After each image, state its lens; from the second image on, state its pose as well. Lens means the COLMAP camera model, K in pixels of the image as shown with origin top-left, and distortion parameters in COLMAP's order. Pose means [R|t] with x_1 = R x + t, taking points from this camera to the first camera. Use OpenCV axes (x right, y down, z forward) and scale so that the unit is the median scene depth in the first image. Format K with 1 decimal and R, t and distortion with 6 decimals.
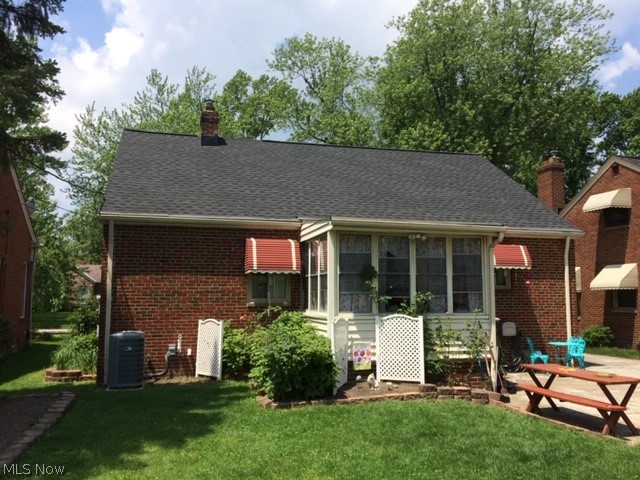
lens RADIAL K [[544.5, 0, 319.6], [0, 544.5, 240.6], [0, 0, 1]] dist [0.064977, -0.085212]
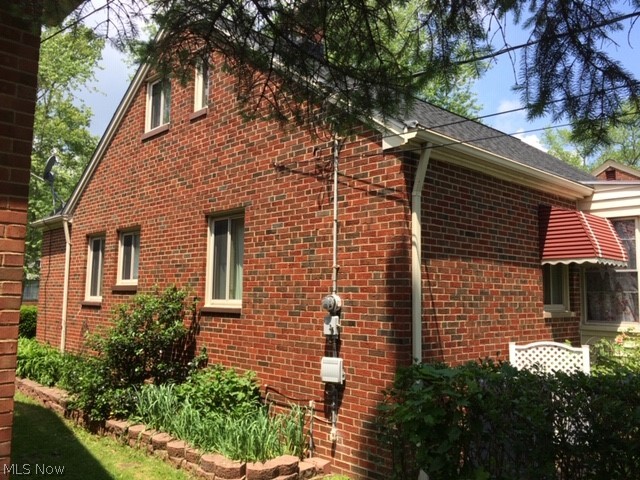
lens RADIAL K [[544.5, 0, 320.3], [0, 544.5, 240.6], [0, 0, 1]] dist [0.064977, -0.085212]
pose [[0.884839, 0.058392, 0.462222, -0.657098], [-0.060201, 0.998127, -0.010849, 0.057861], [-0.461990, -0.018227, 0.886698, 0.592170]]
